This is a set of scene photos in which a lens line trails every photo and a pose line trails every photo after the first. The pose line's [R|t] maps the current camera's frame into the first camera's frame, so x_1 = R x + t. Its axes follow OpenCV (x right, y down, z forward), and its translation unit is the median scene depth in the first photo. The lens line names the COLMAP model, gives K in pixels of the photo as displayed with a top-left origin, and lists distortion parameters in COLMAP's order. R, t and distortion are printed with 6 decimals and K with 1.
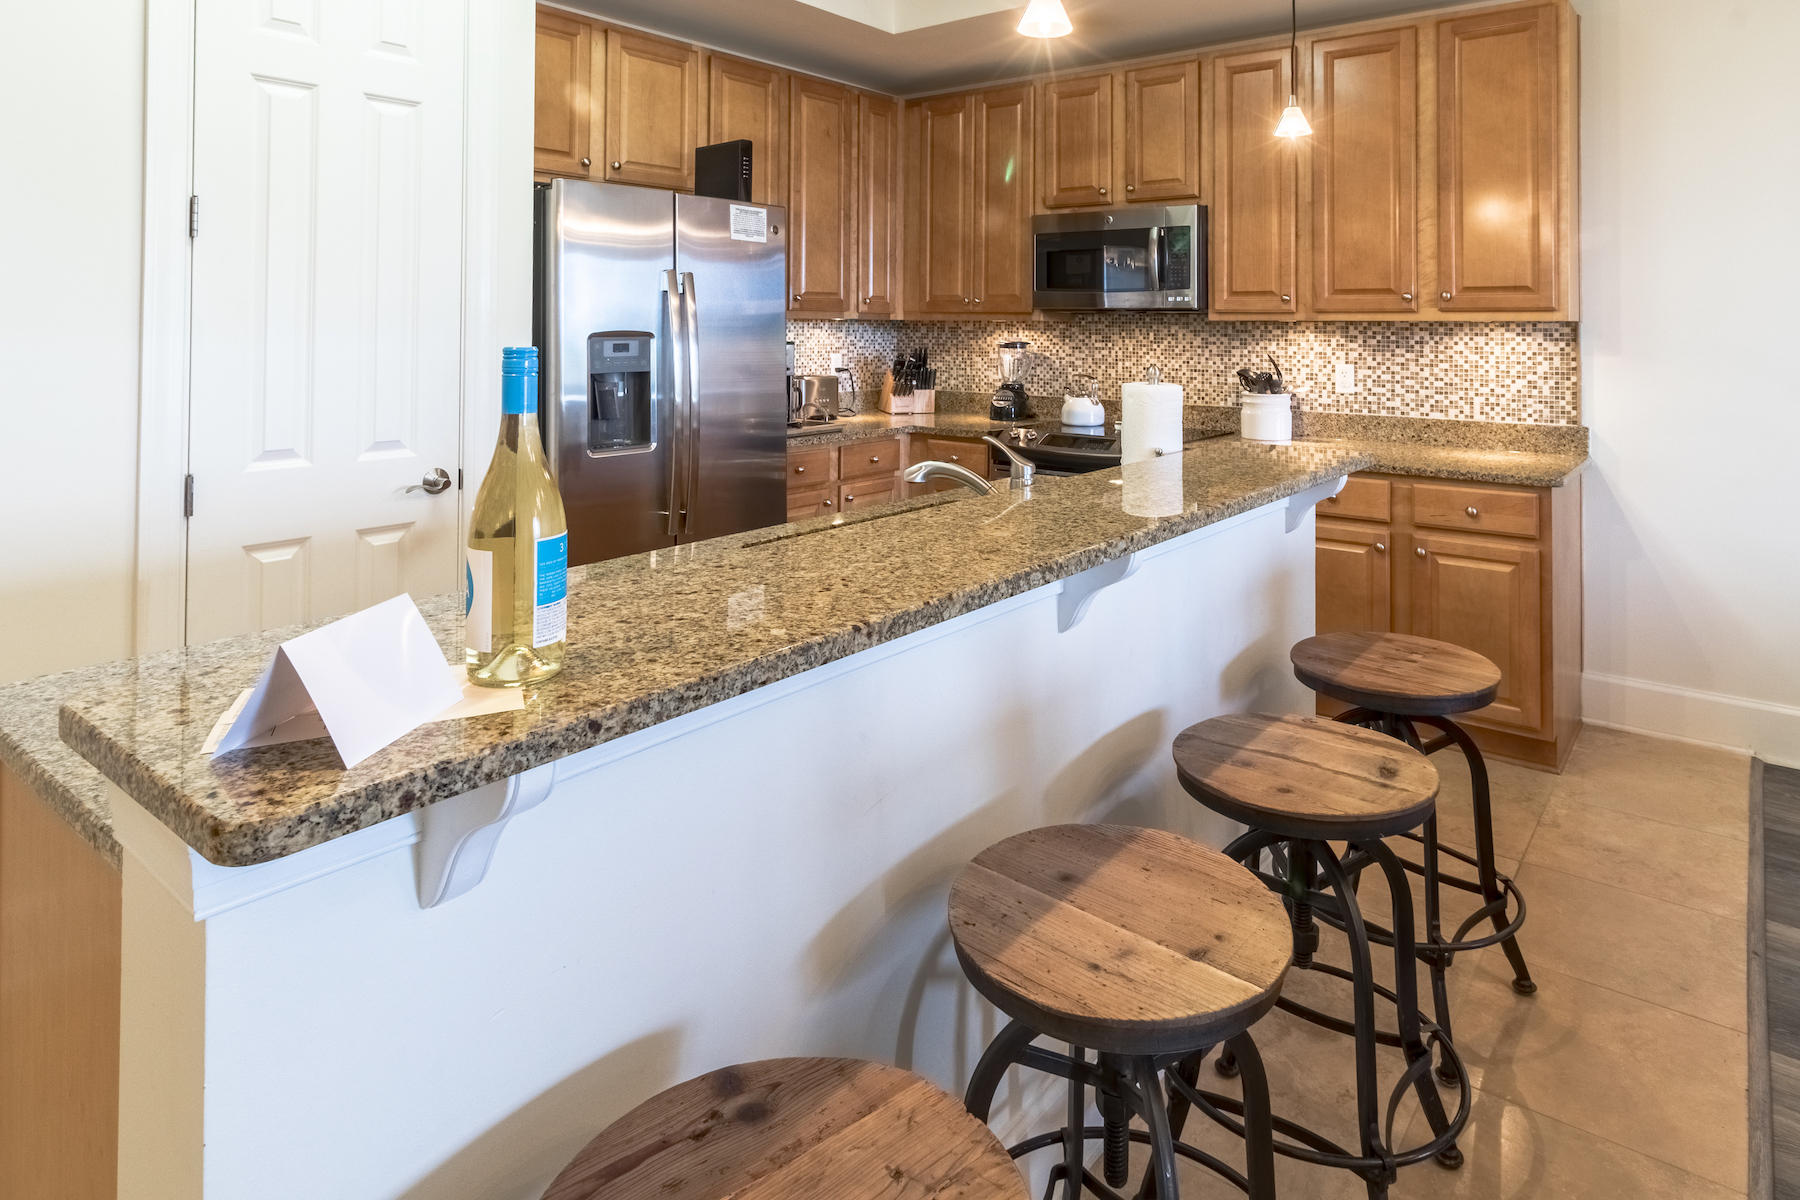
lens RADIAL K [[1036.2, 0, 958.6], [0, 1036.2, 302.4], [0, 0, 1]] dist [0.002780, 0.000157]
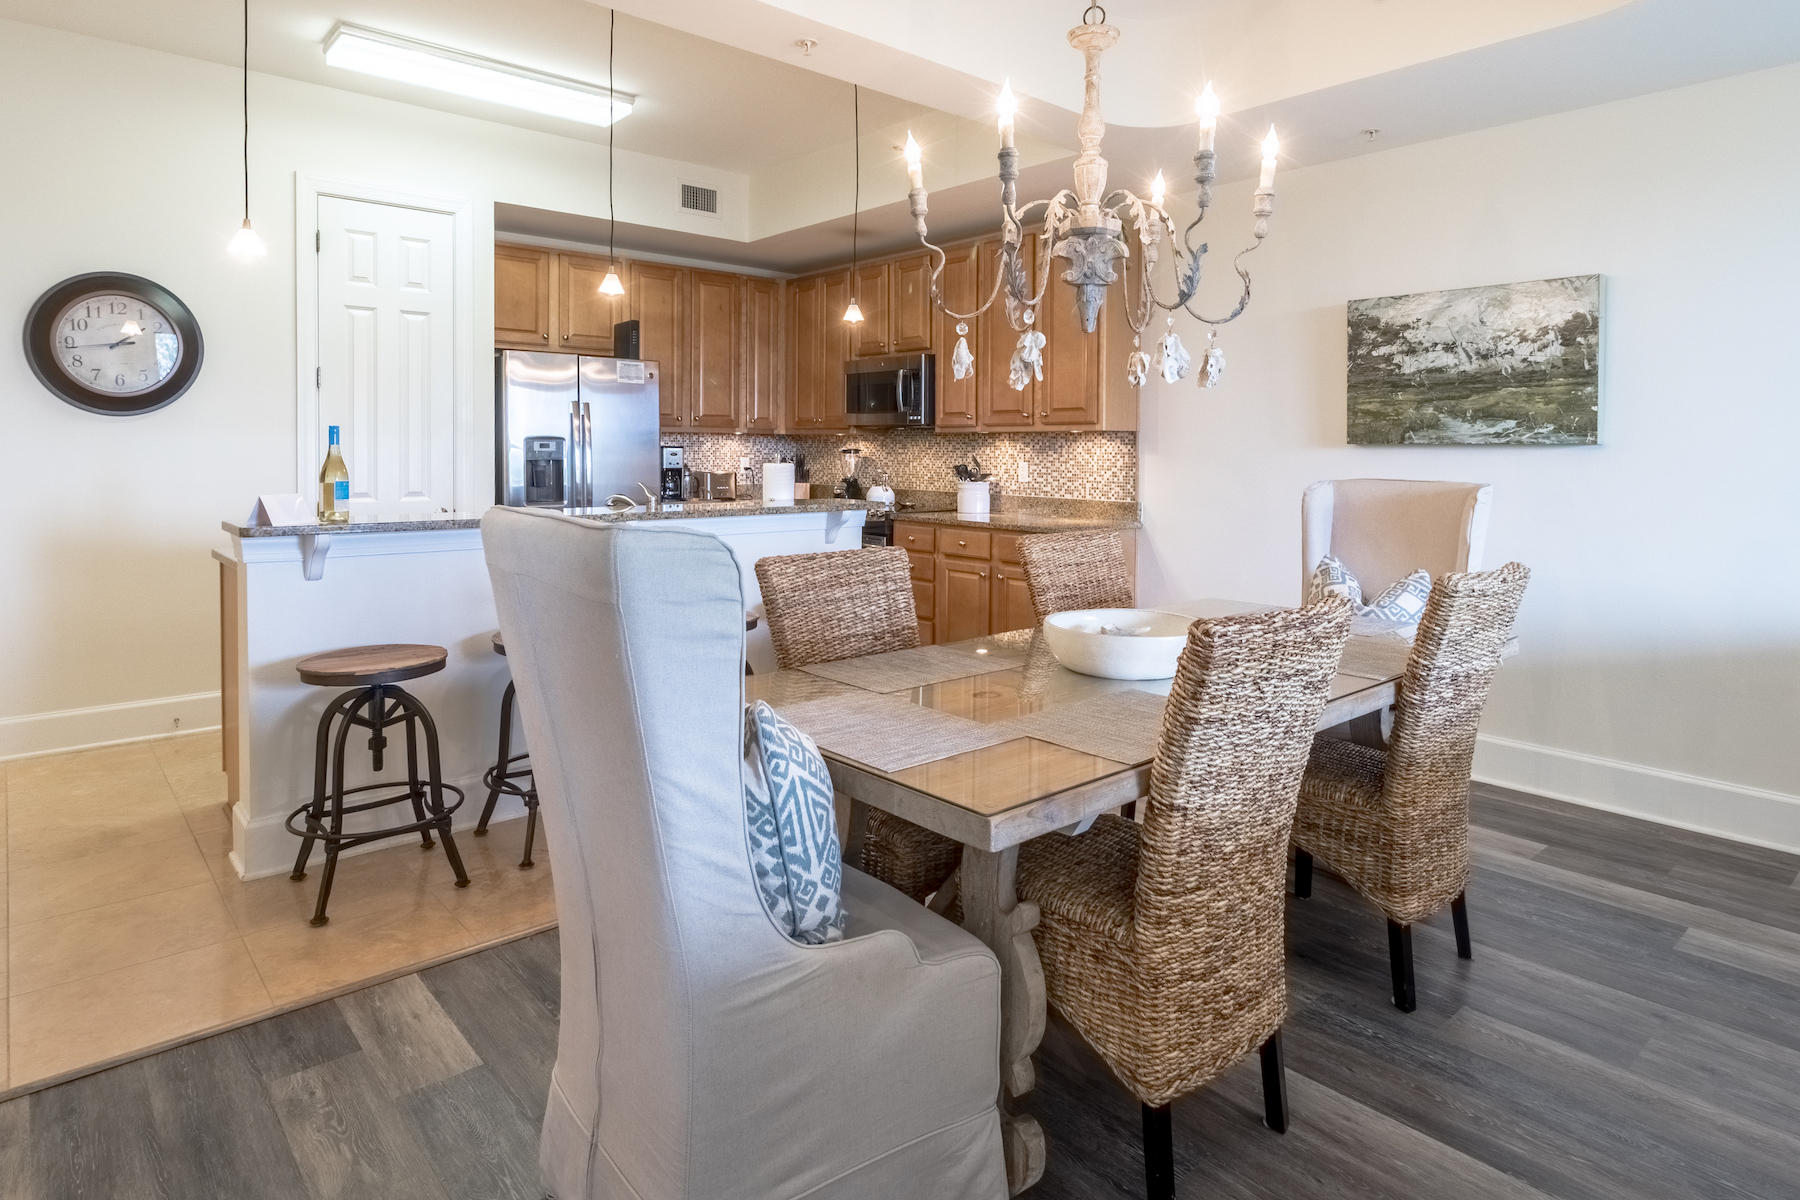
lens RADIAL K [[1063.4, 0, 897.0], [0, 1063.4, 466.7], [0, 0, 1]] dist [-0.000995, -0.000358]
pose [[0.970938, 0.007358, -0.239219, 0.574906], [0.000773, 0.999426, 0.033878, 0.015766], [0.239330, -0.033078, 0.970375, -0.507105]]
